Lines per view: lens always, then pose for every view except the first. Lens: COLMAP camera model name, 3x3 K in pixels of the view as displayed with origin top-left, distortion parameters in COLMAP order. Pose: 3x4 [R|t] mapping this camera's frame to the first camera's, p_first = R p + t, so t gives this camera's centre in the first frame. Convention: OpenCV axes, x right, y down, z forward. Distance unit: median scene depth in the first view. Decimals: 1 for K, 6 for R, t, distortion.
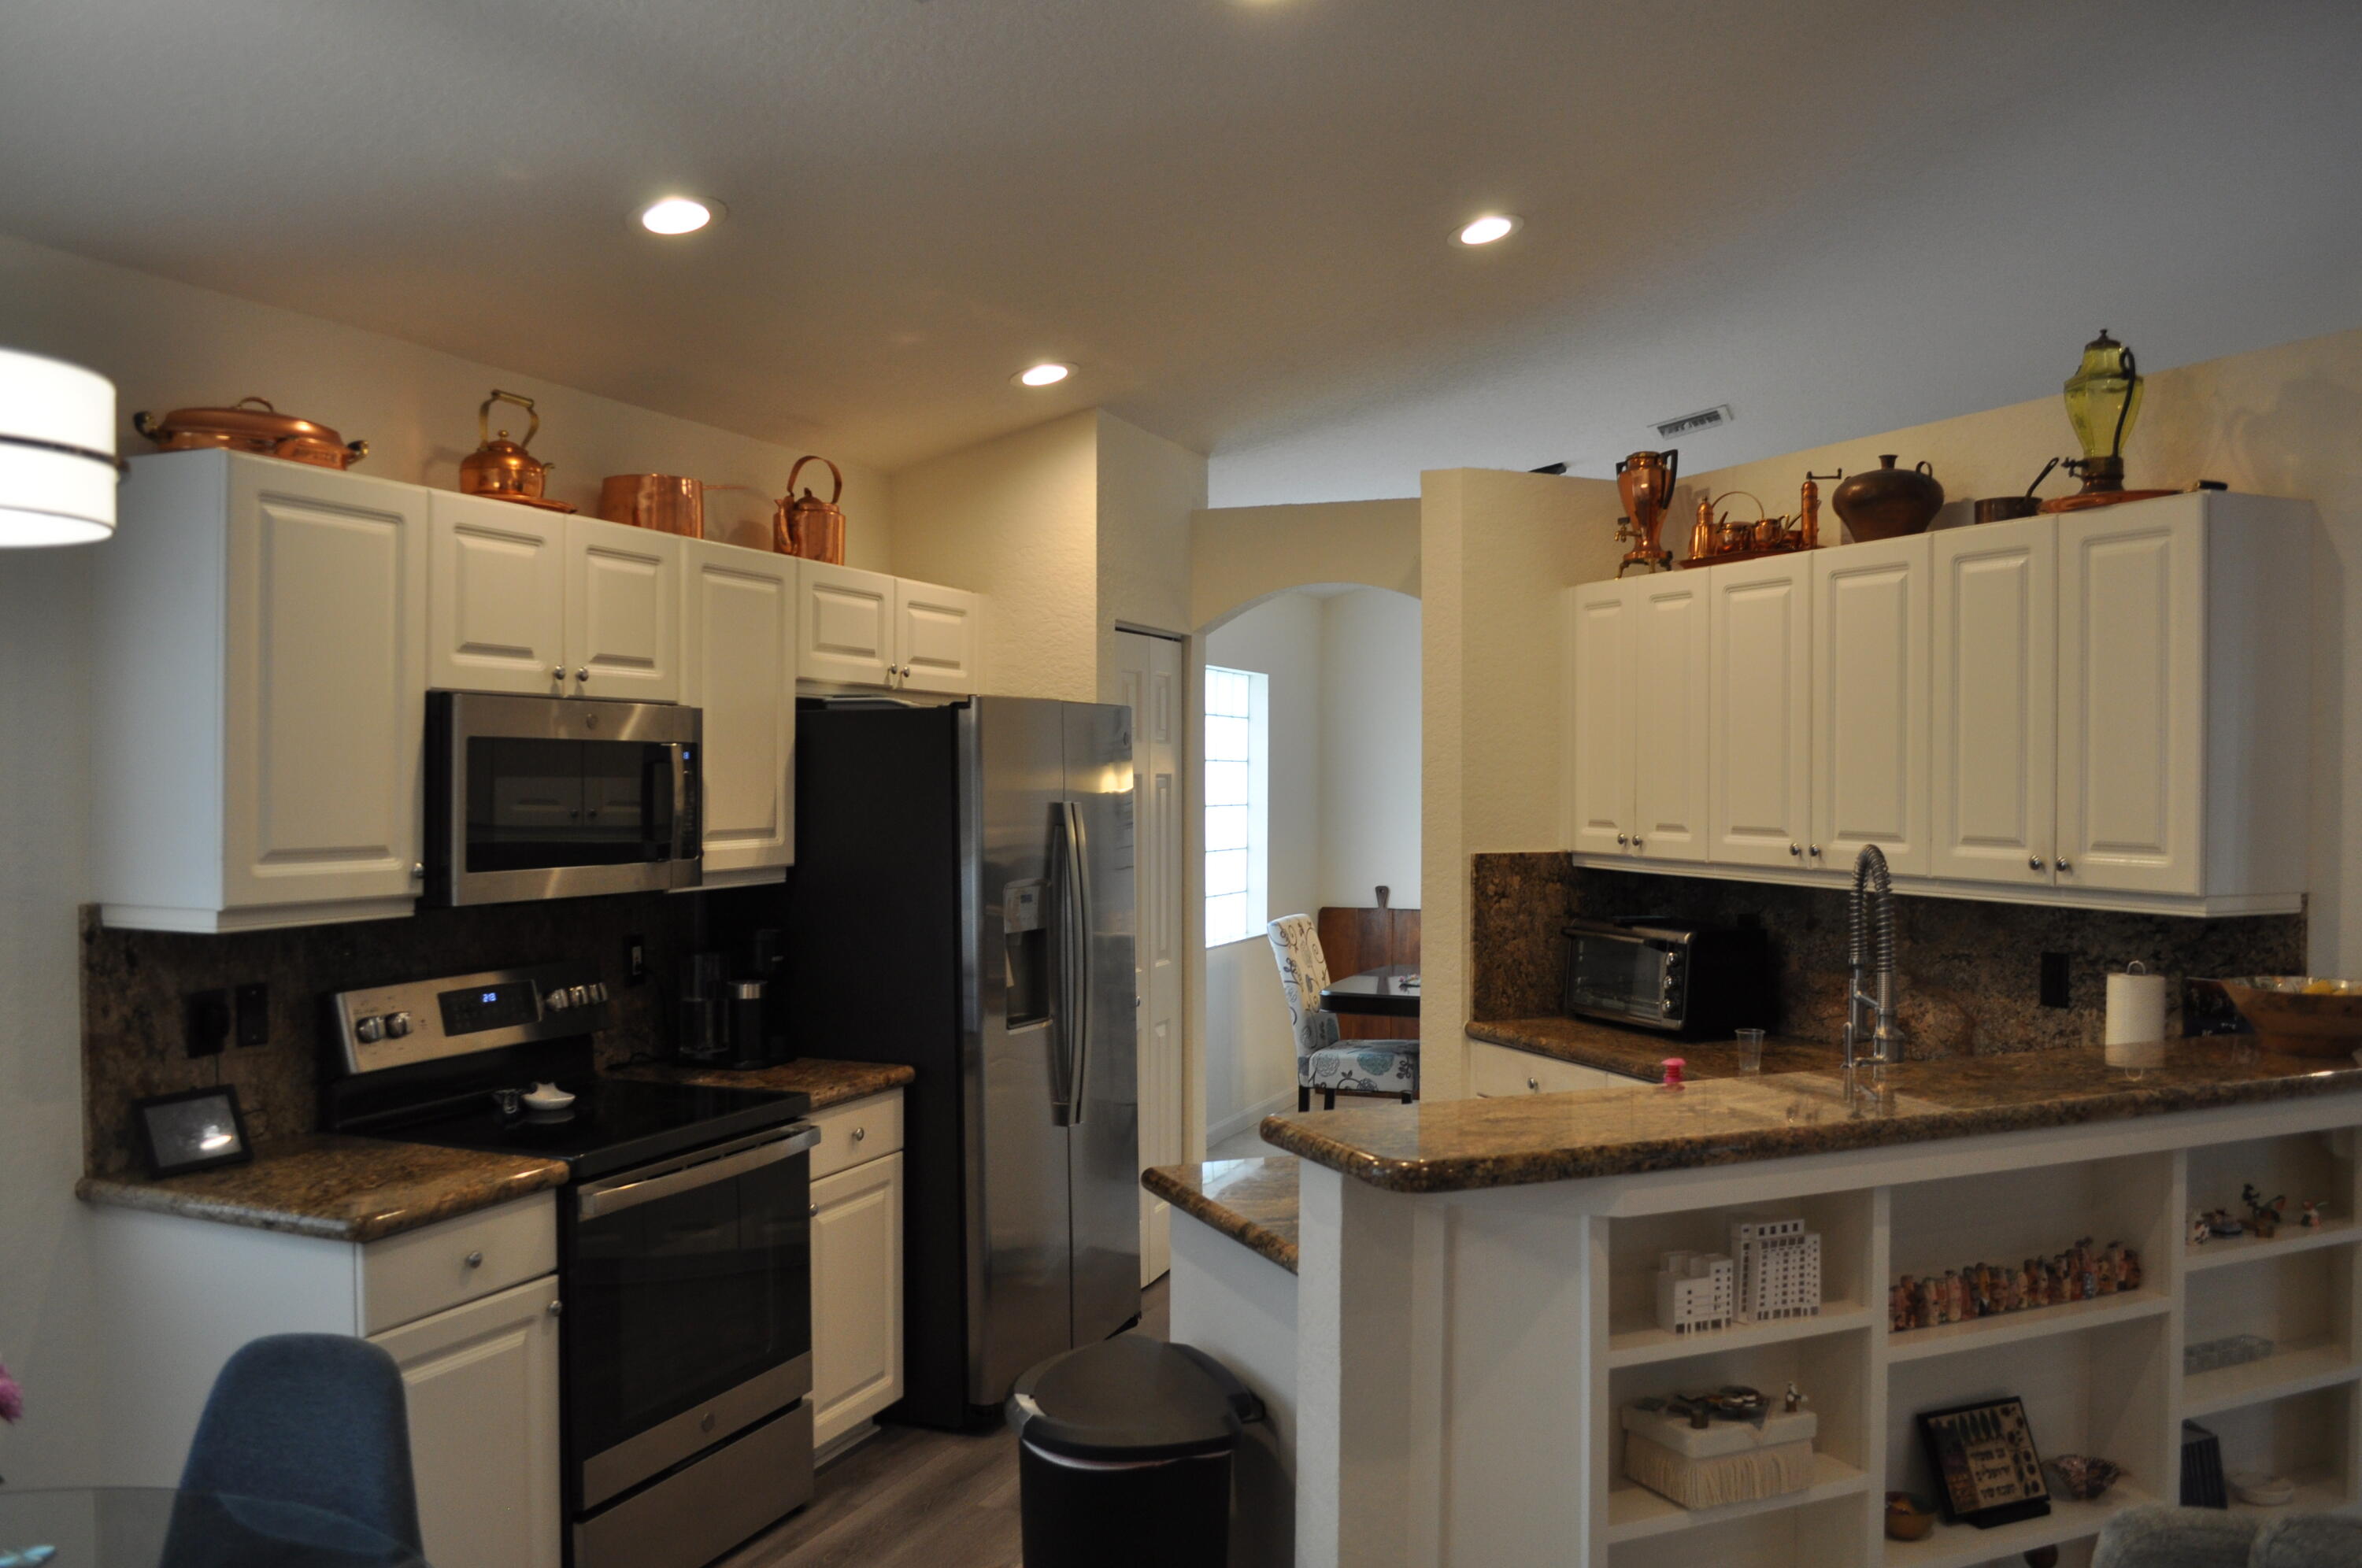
lens RADIAL K [[1872.1, 0, 1189.7], [0, 1872.1, 792.2], [0, 0, 1]] dist [-0.081738, 0.010444]
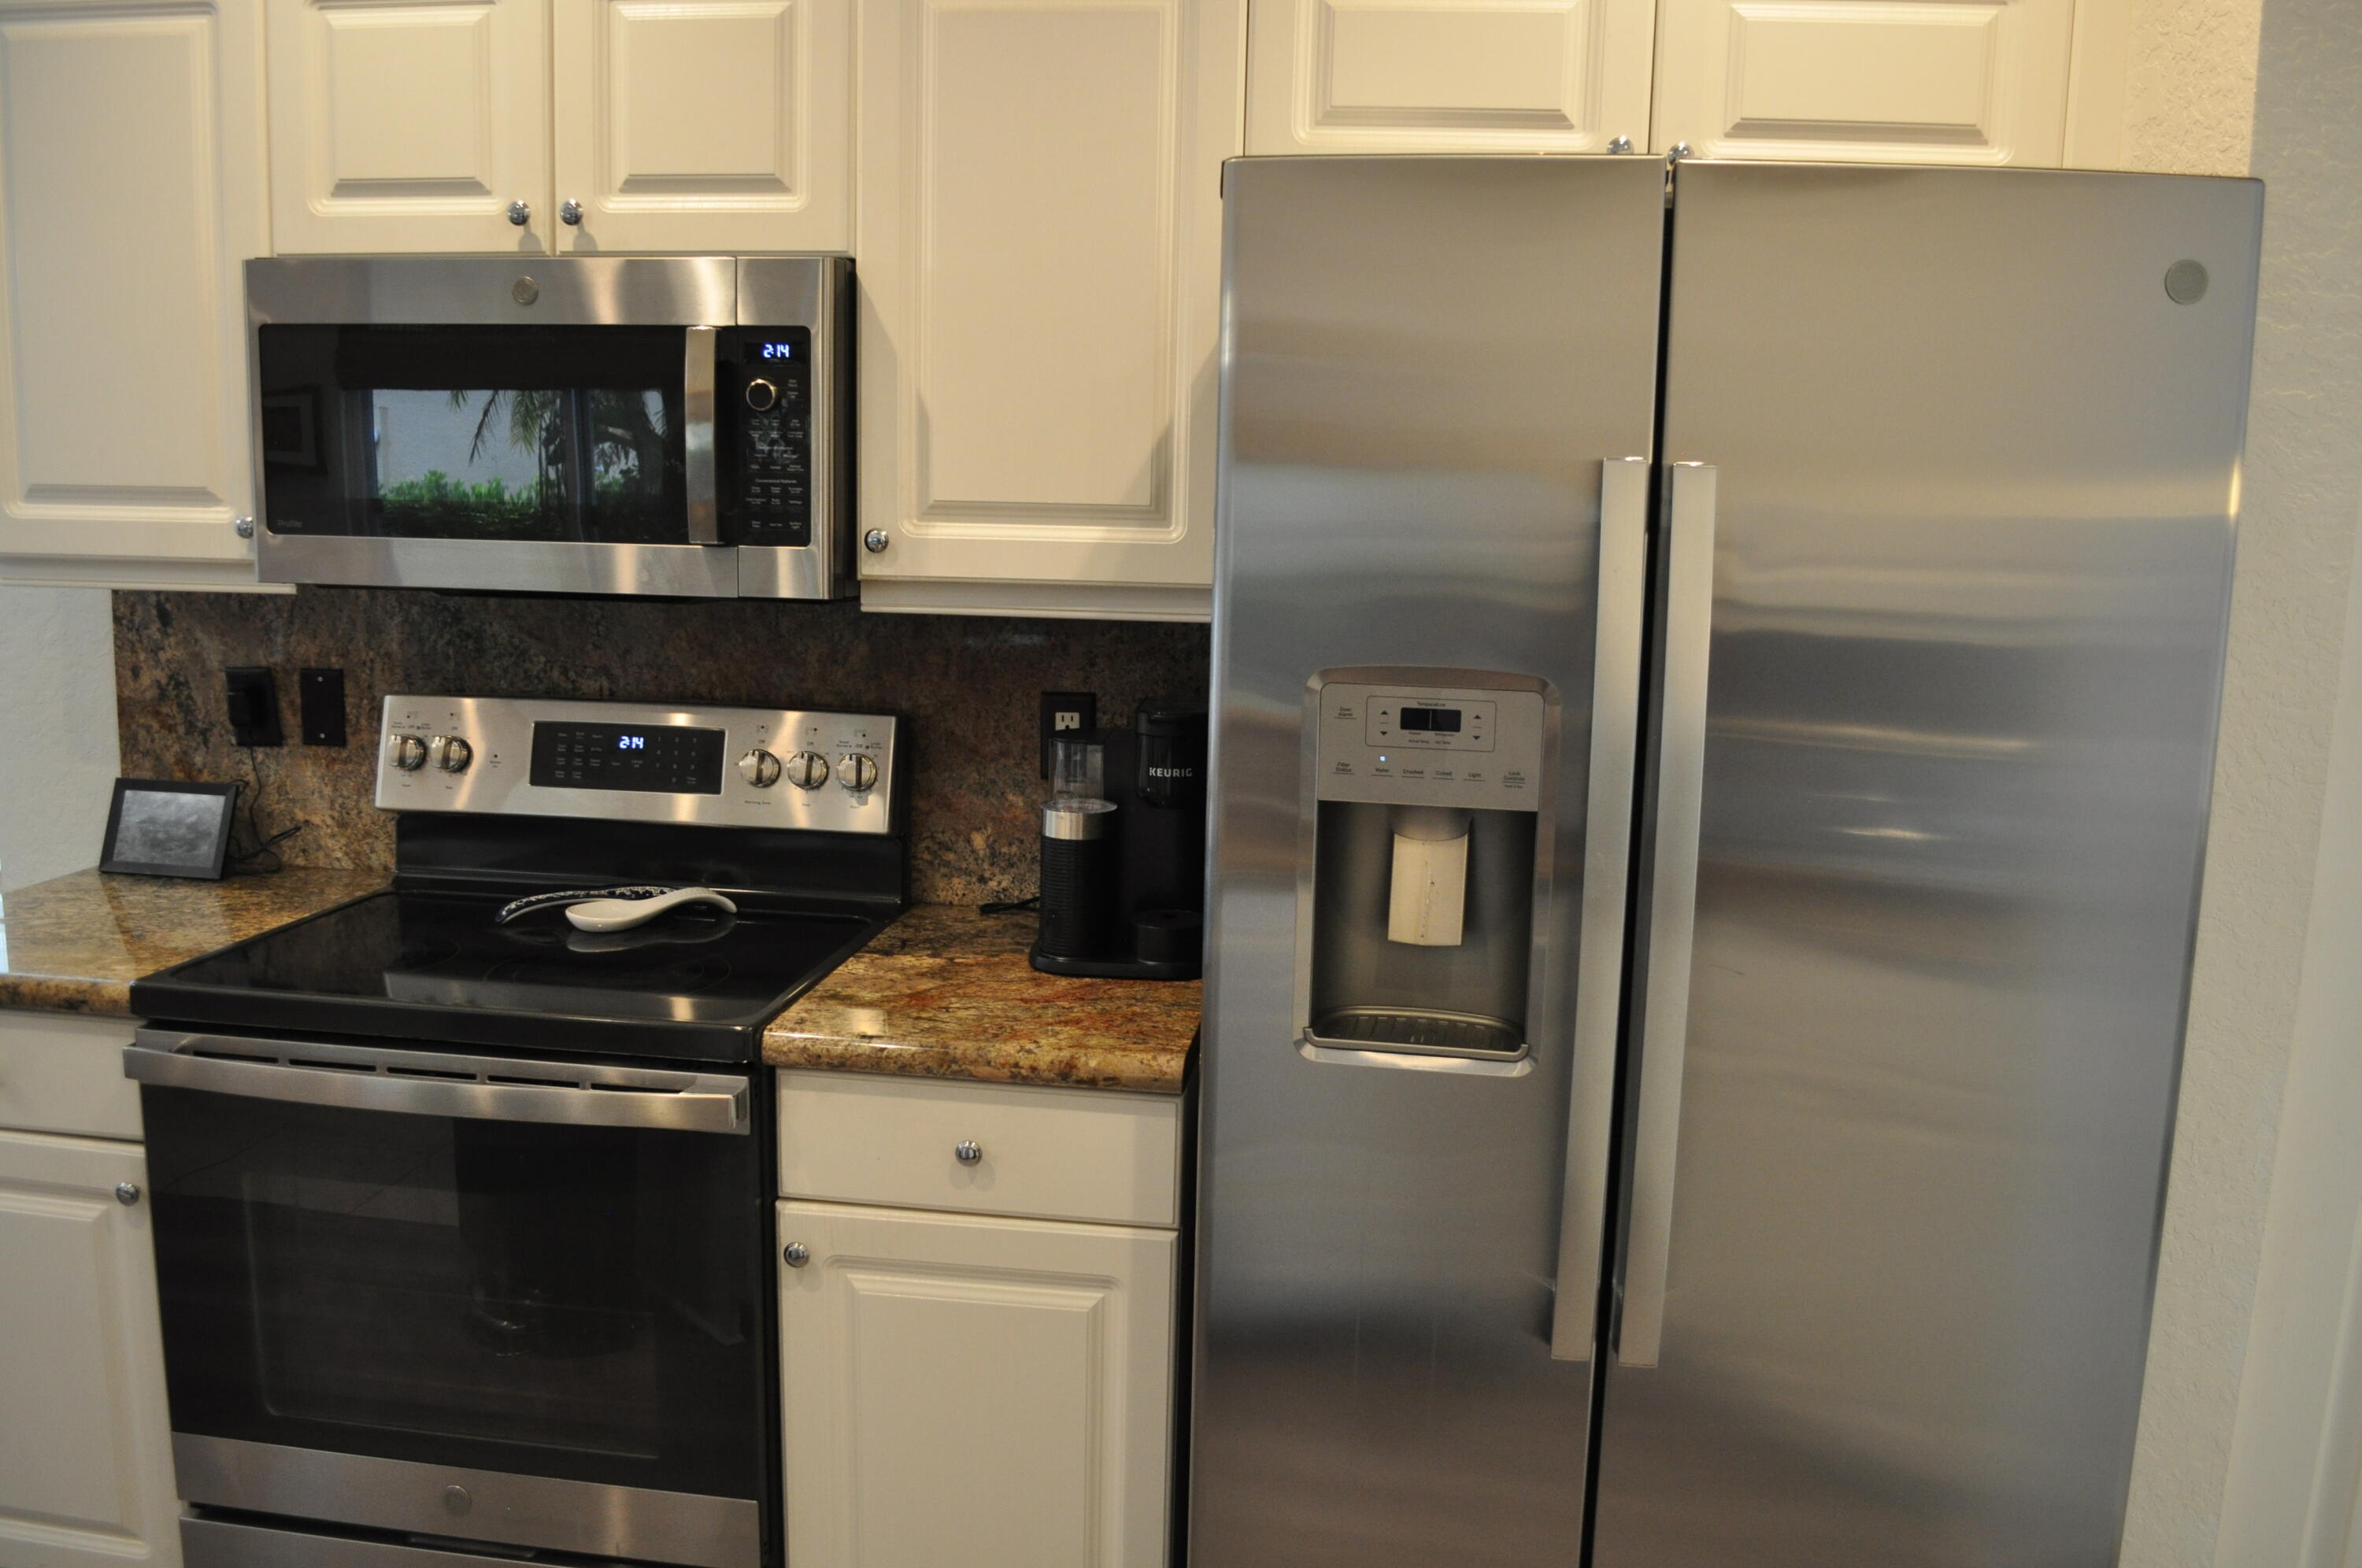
lens RADIAL K [[1872.1, 0, 1189.7], [0, 1872.1, 792.2], [0, 0, 1]] dist [-0.081738, 0.010444]
pose [[0.255144, 0.160953, -0.953413, 0.341839], [-0.034580, 0.986936, 0.157358, 0.020915], [0.966284, -0.007180, 0.257377, 1.164410]]
